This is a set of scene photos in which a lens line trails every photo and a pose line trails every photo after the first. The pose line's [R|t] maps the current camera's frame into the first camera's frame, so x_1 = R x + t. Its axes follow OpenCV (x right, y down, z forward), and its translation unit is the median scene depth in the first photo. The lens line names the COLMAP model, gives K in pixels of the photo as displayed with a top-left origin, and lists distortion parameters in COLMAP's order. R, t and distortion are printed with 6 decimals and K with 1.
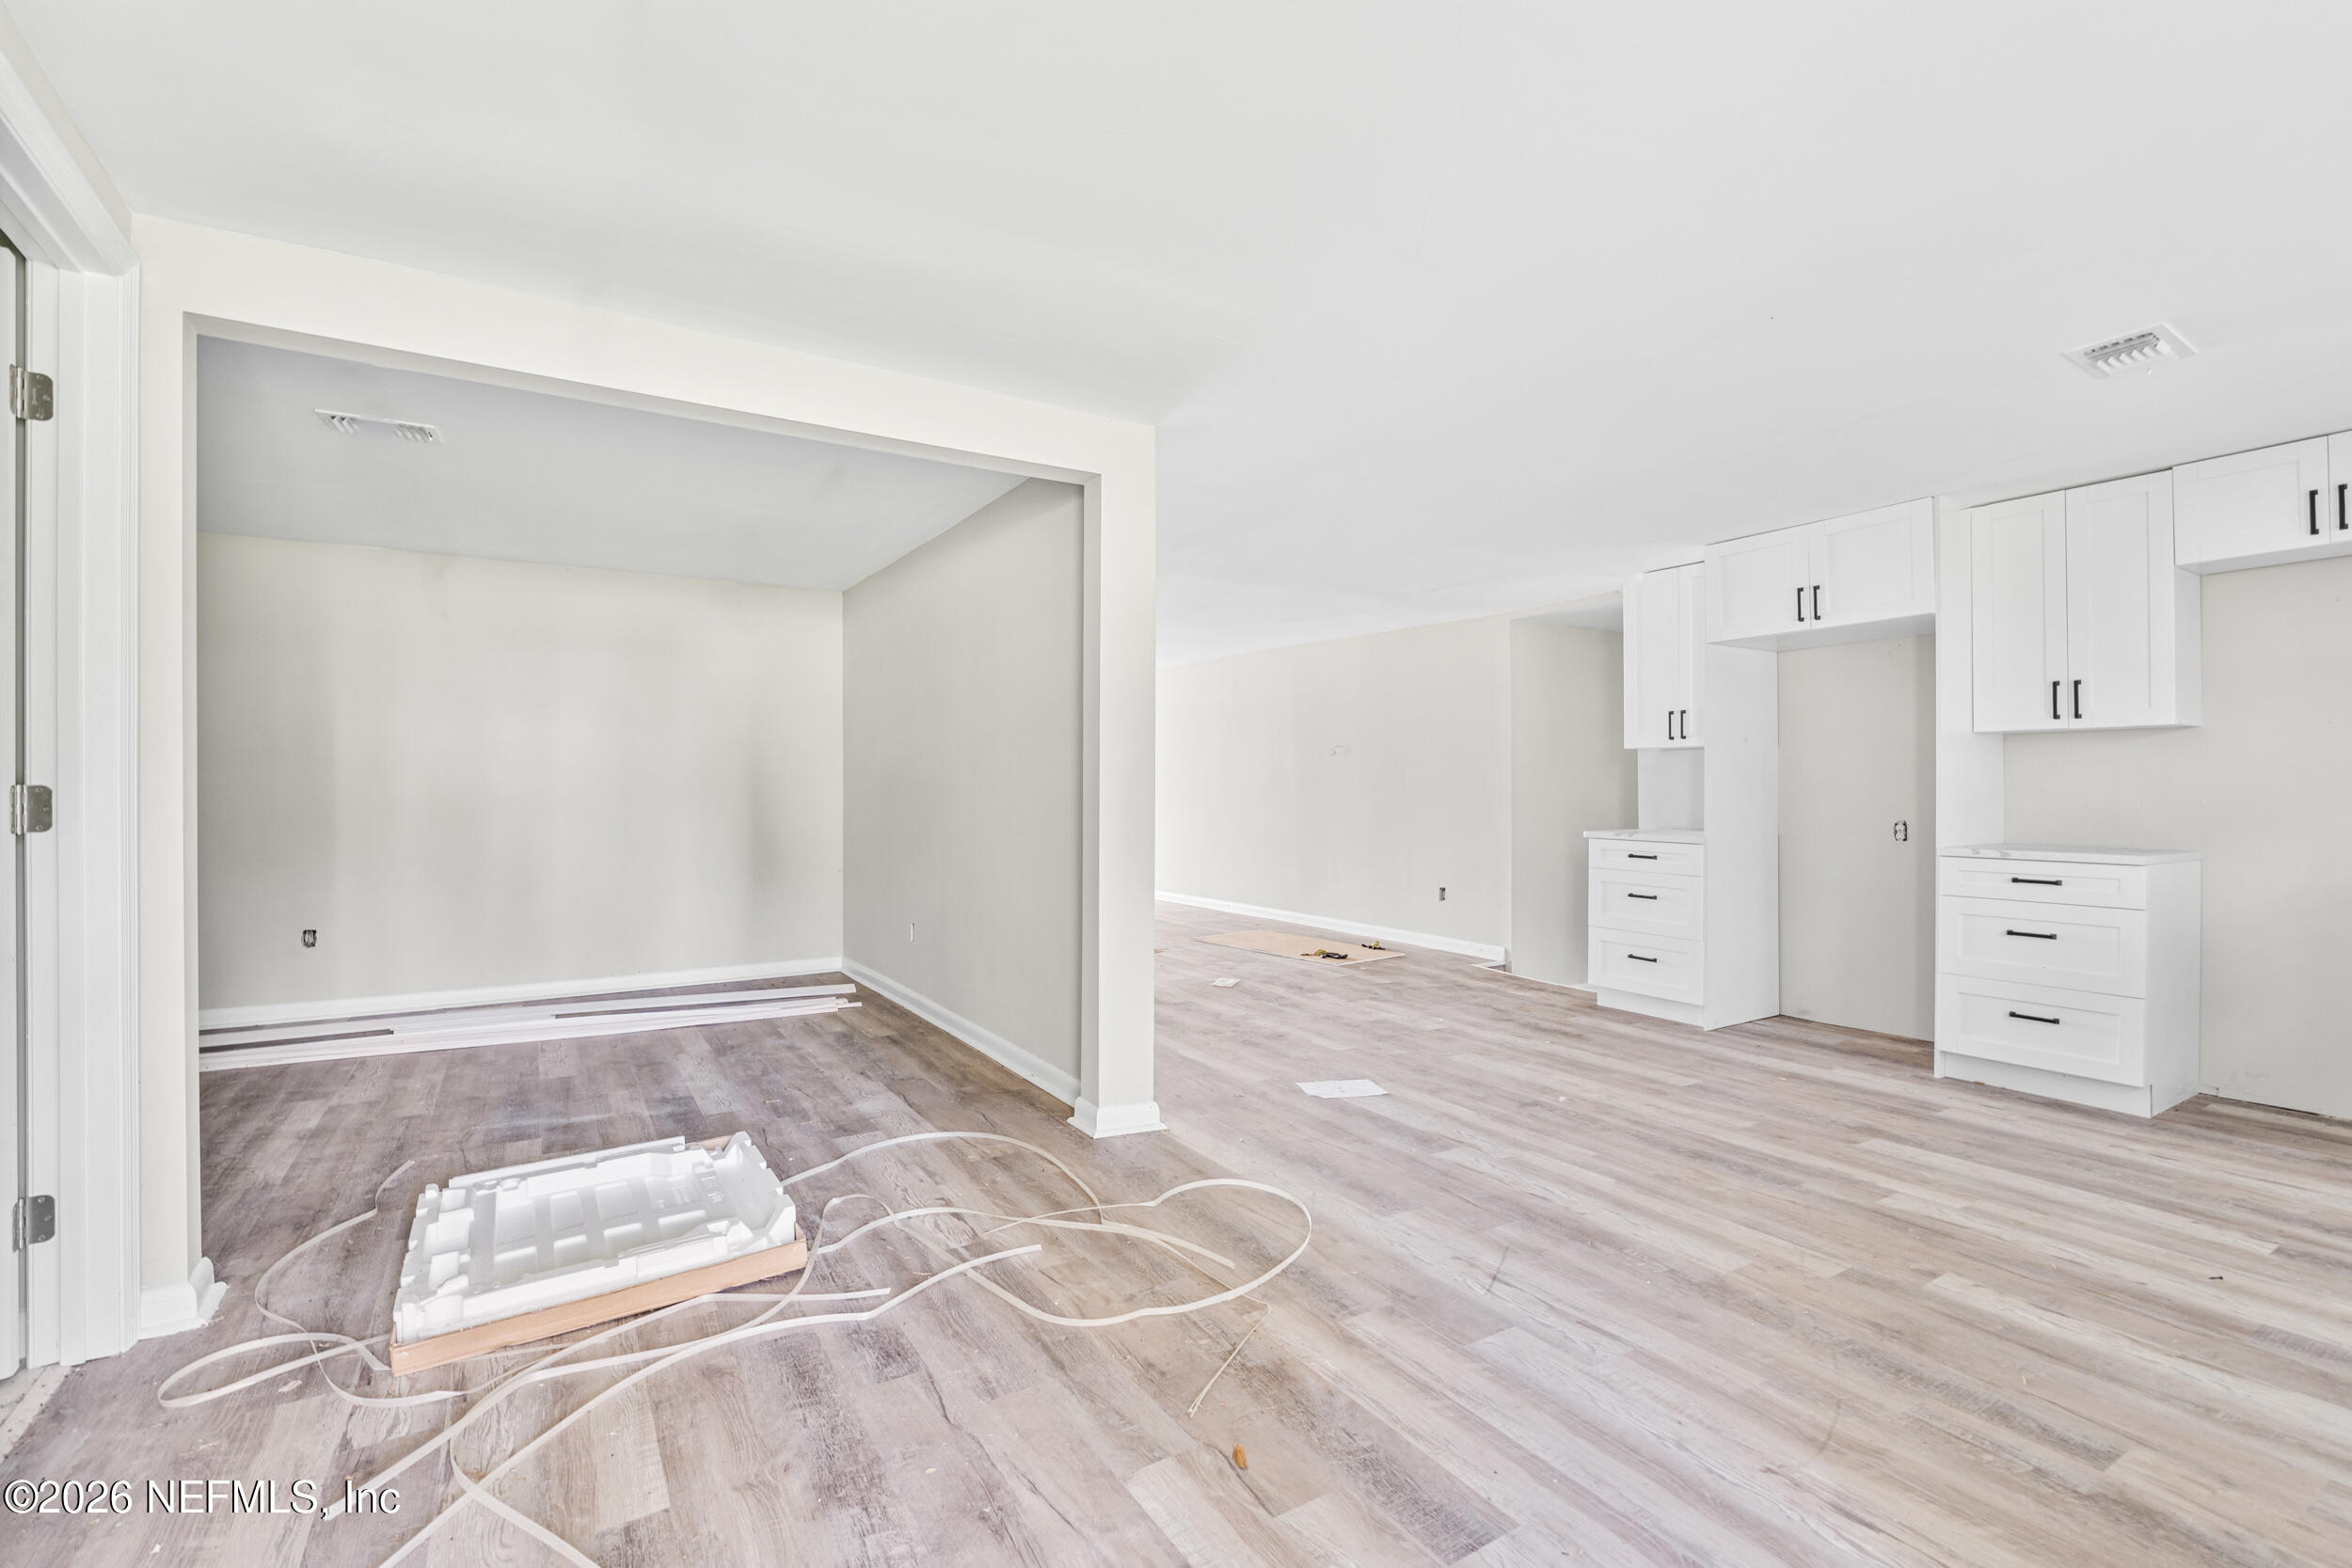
lens RADIAL K [[1046.4, 0, 1172.5], [0, 1046.4, 781.5], [0, 0, 1]] dist [-0.005035, -0.000827]
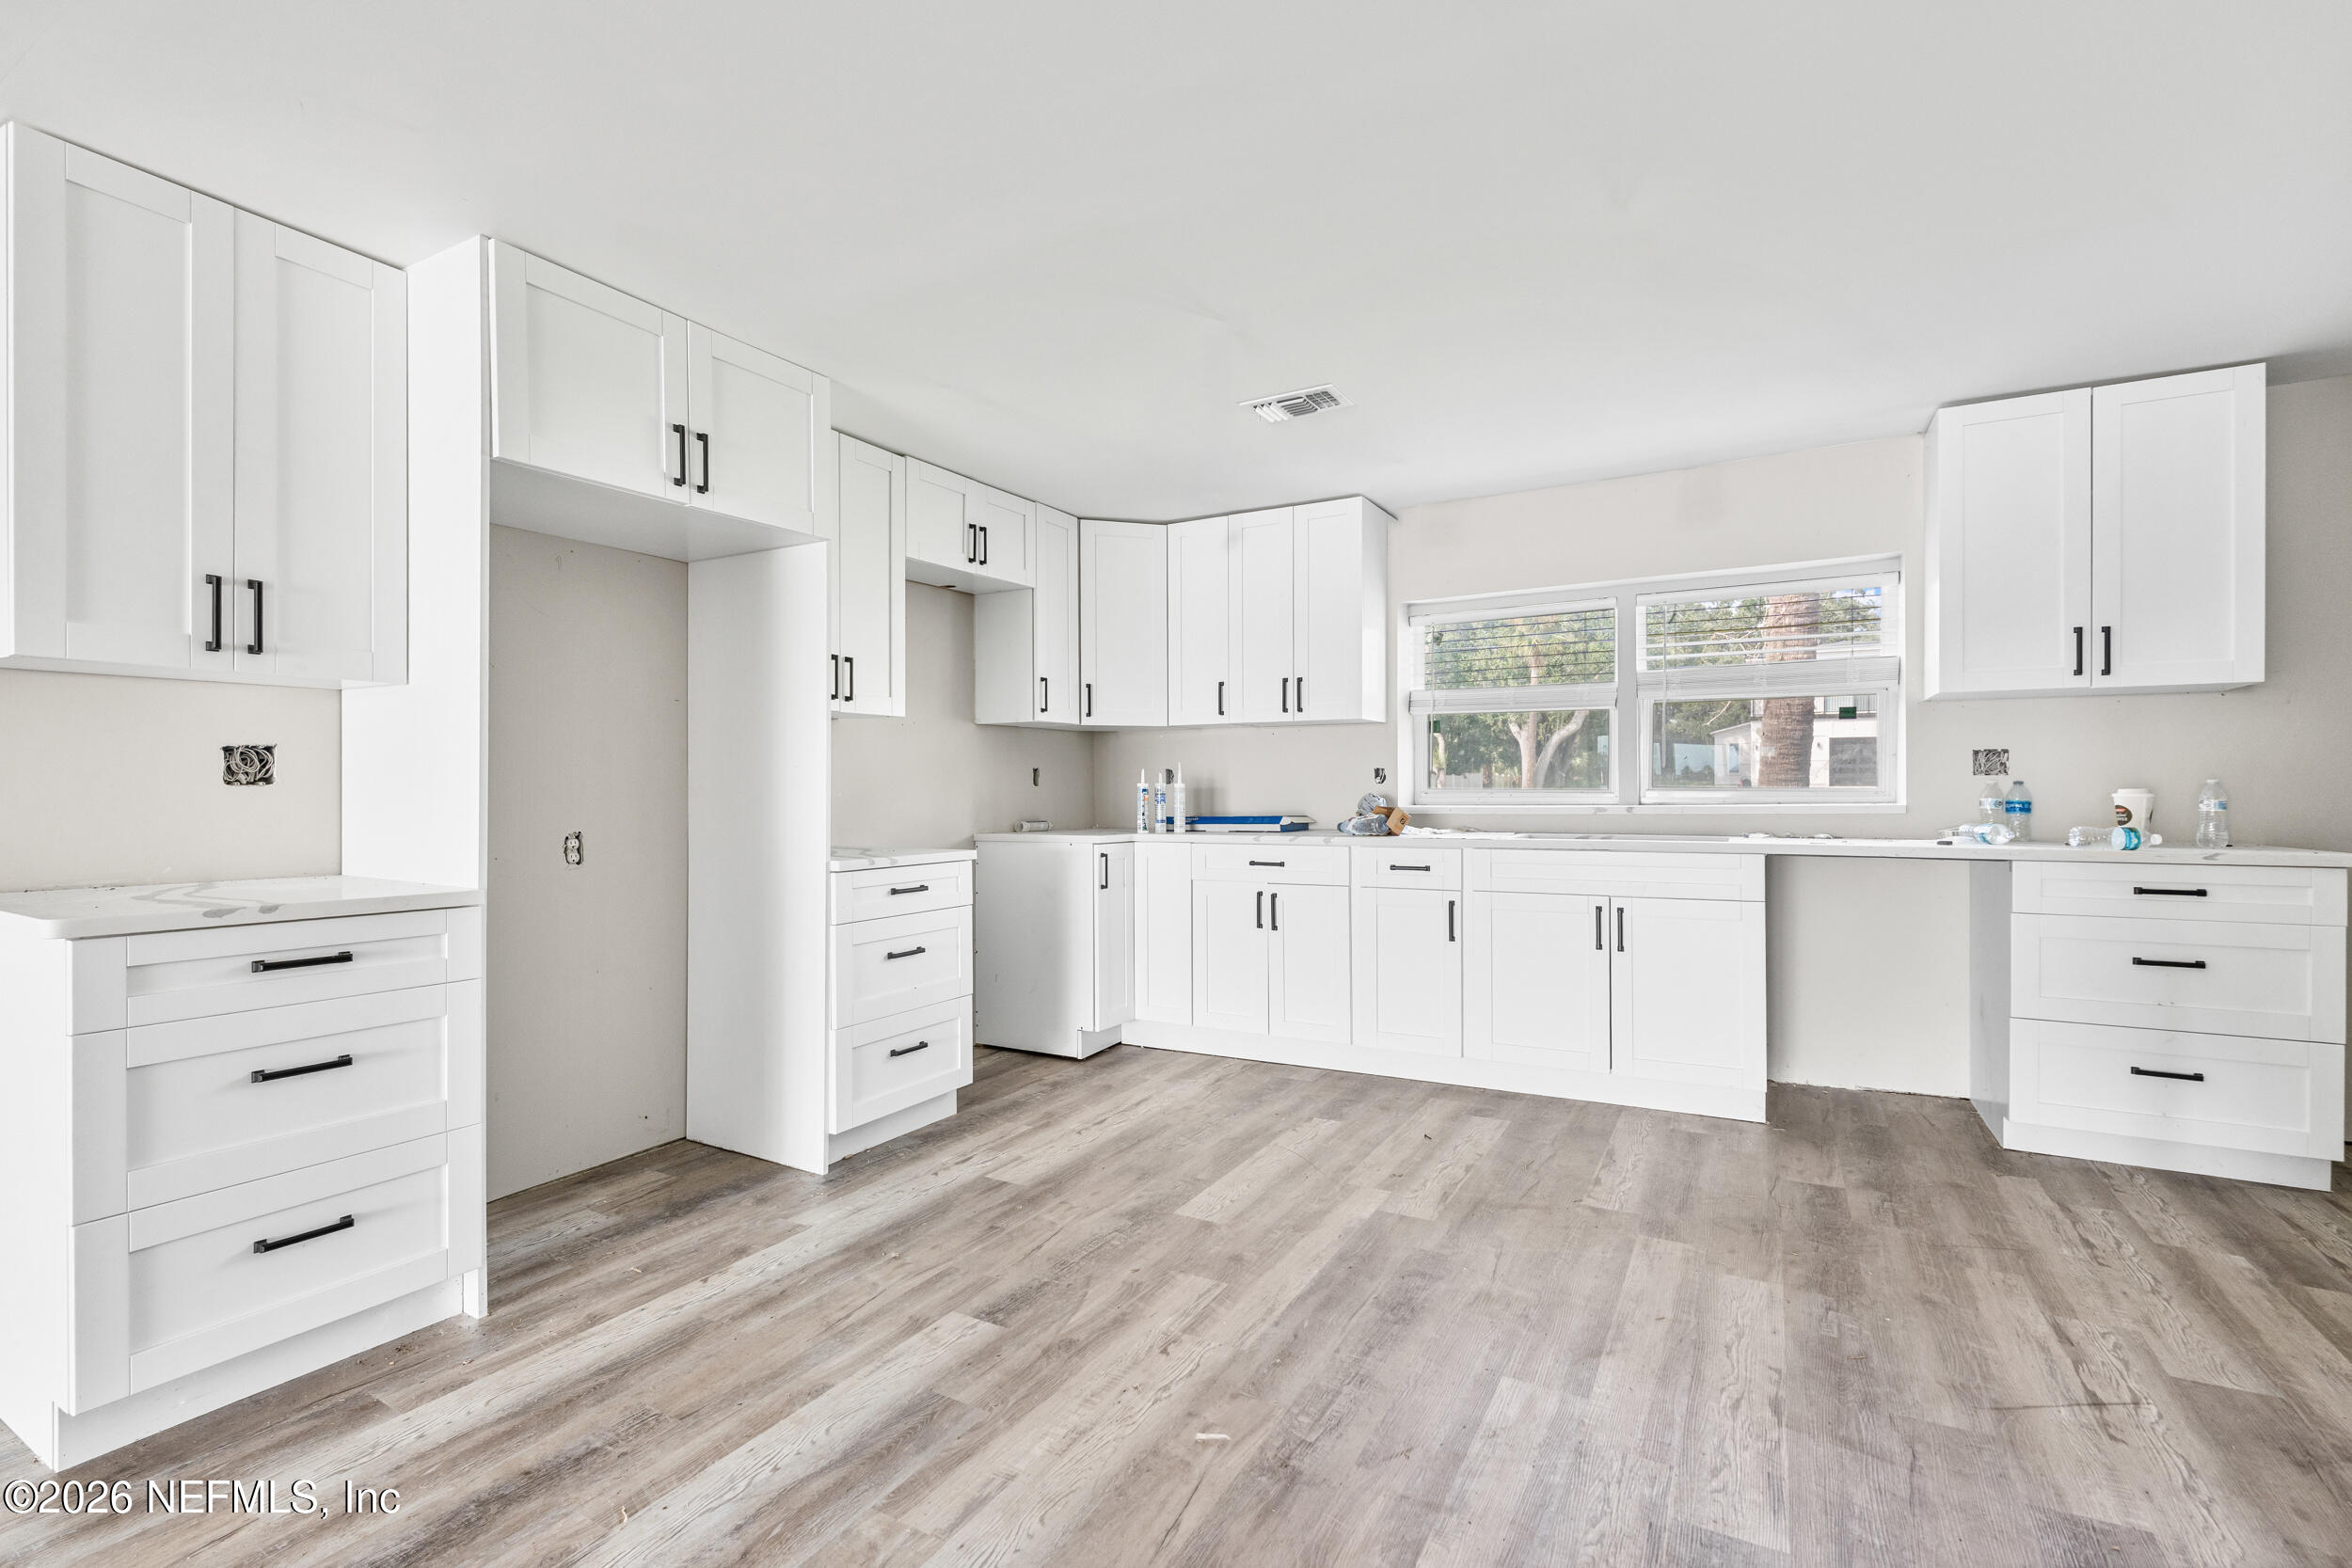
lens RADIAL K [[1046.4, 0, 1176.7], [0, 1046.4, 783.5], [0, 0, 1]] dist [-0.005035, -0.000827]
pose [[-0.468036, 0.003488, 0.883703, -0.038127], [0.000172, 0.999993, -0.003856, 0.016040], [-0.883709, -0.001652, -0.468033, 1.454885]]
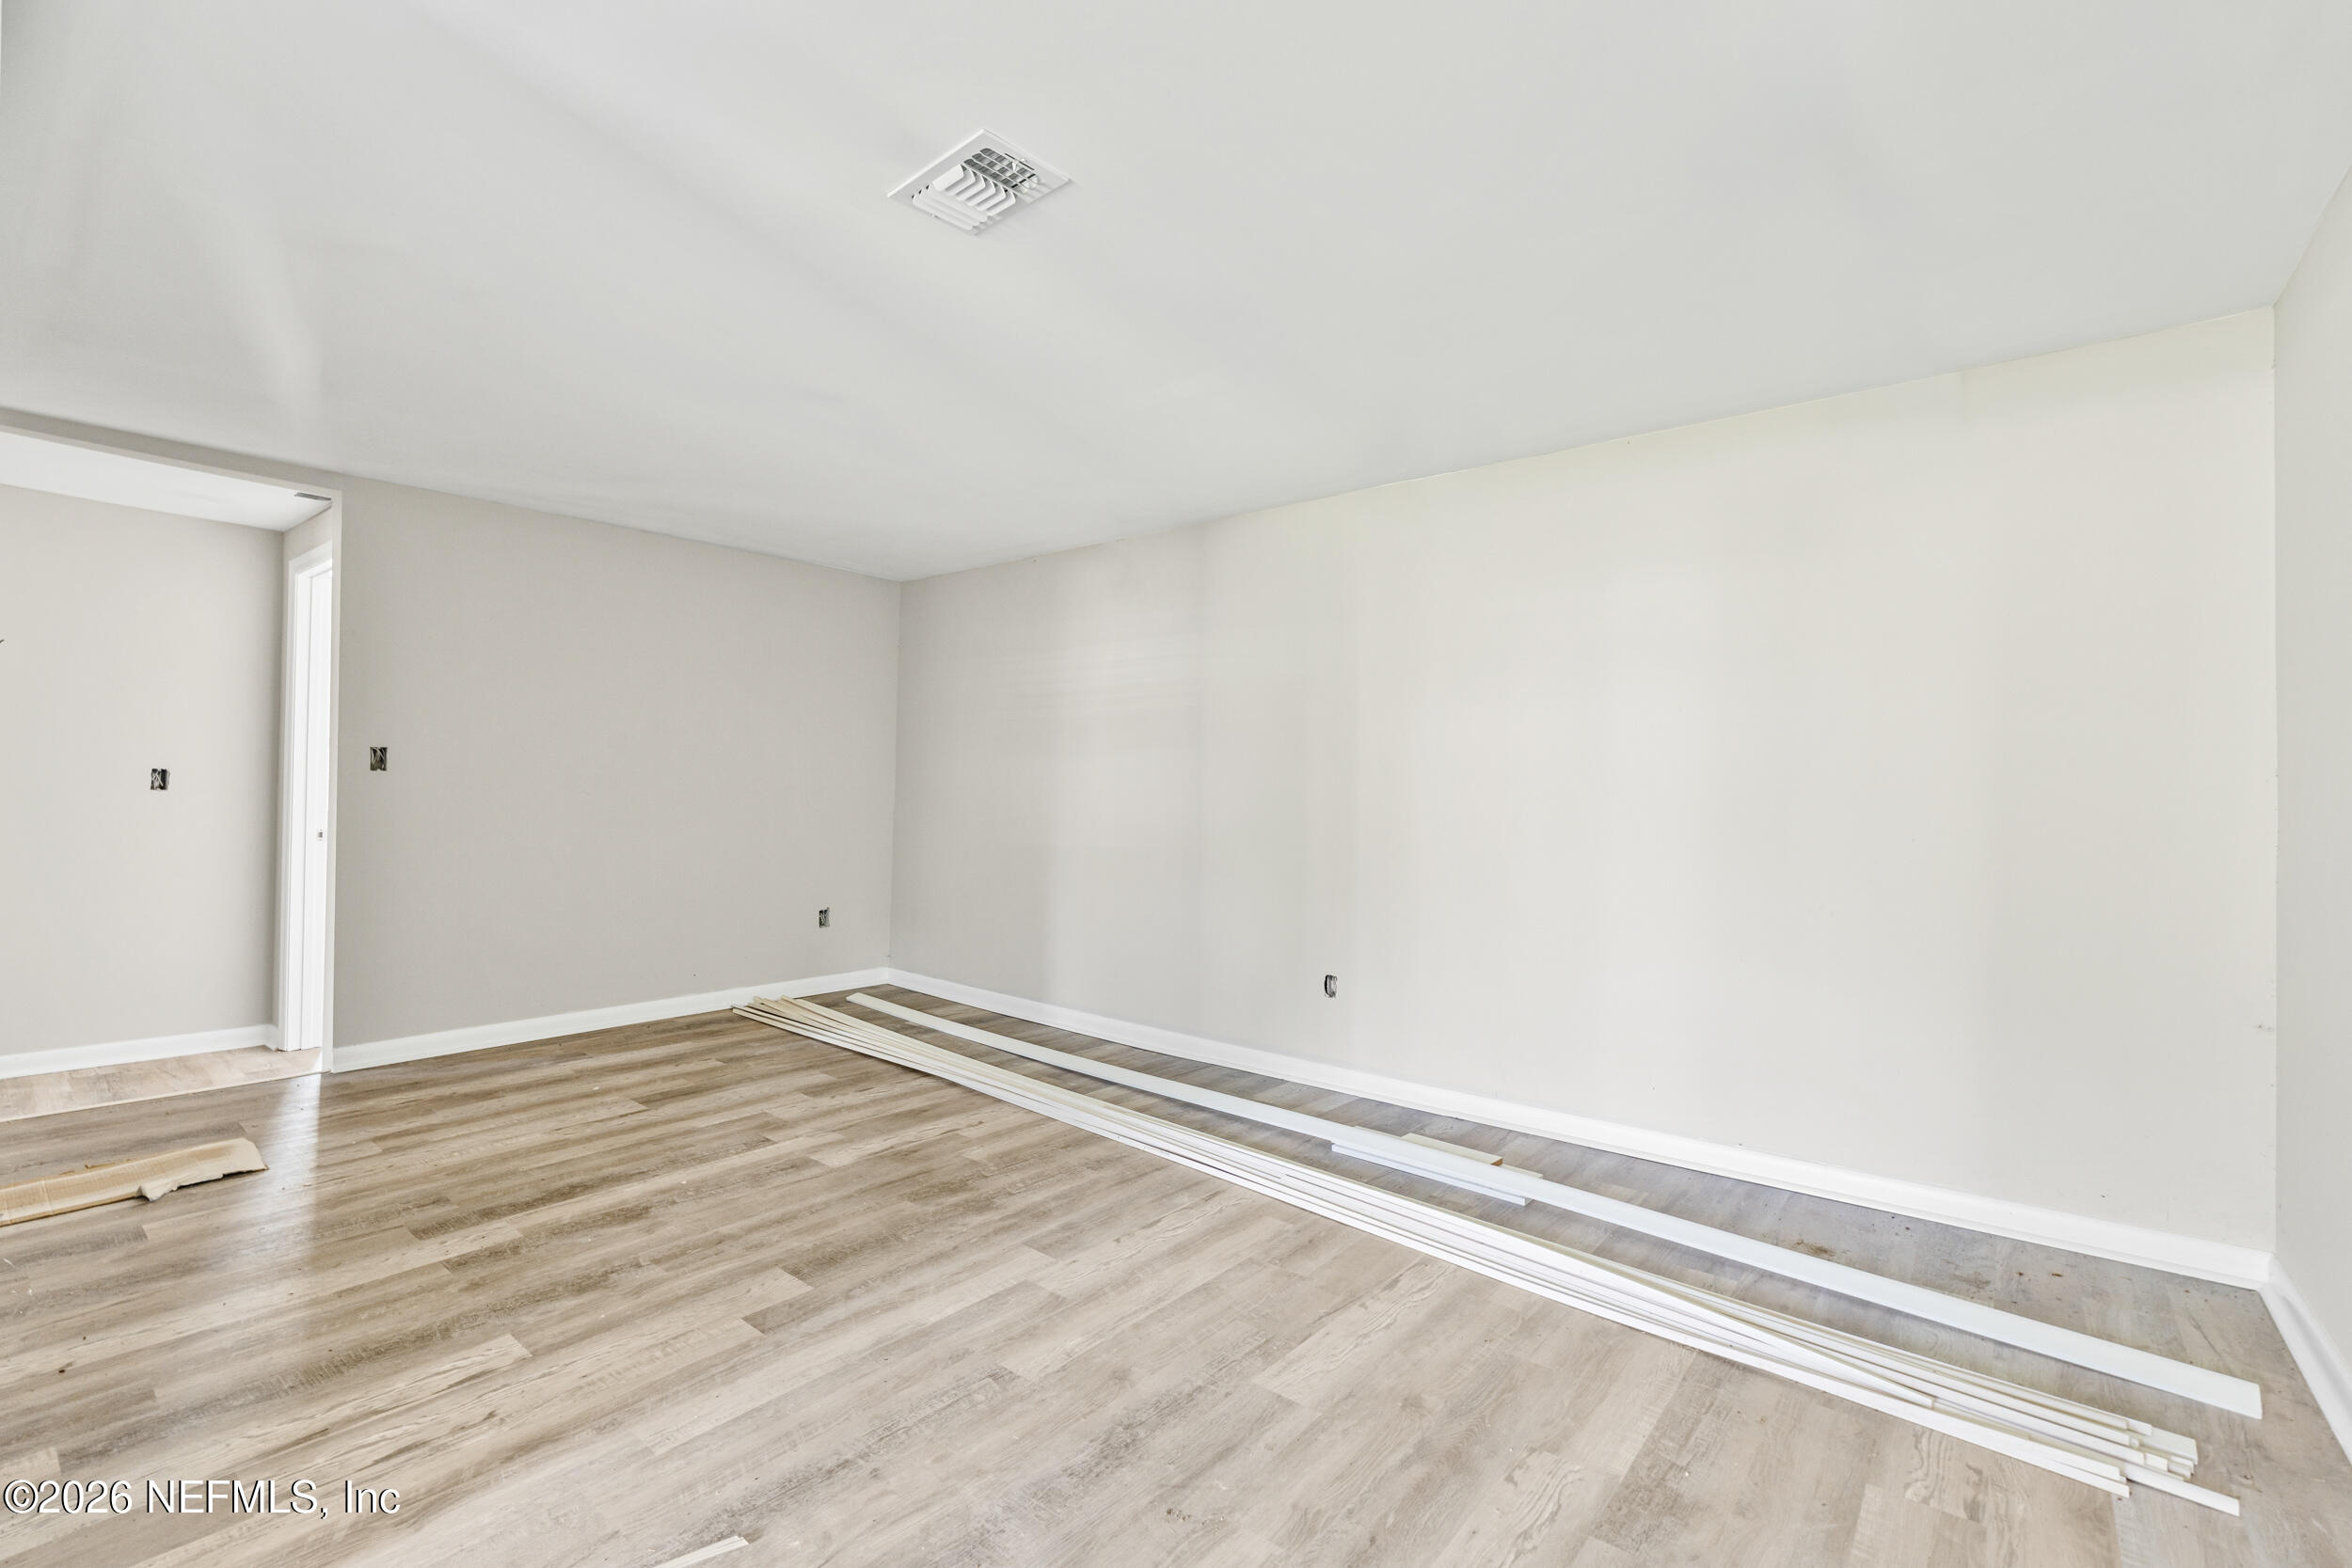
lens RADIAL K [[1046.4, 0, 1185.4], [0, 1046.4, 780.3], [0, 0, 1]] dist [-0.005035, -0.000827]
pose [[0.339869, -0.005986, -0.940454, -0.189498], [-0.013093, 0.999853, -0.011096, 0.009503], [0.940382, 0.016085, 0.339741, 0.994811]]
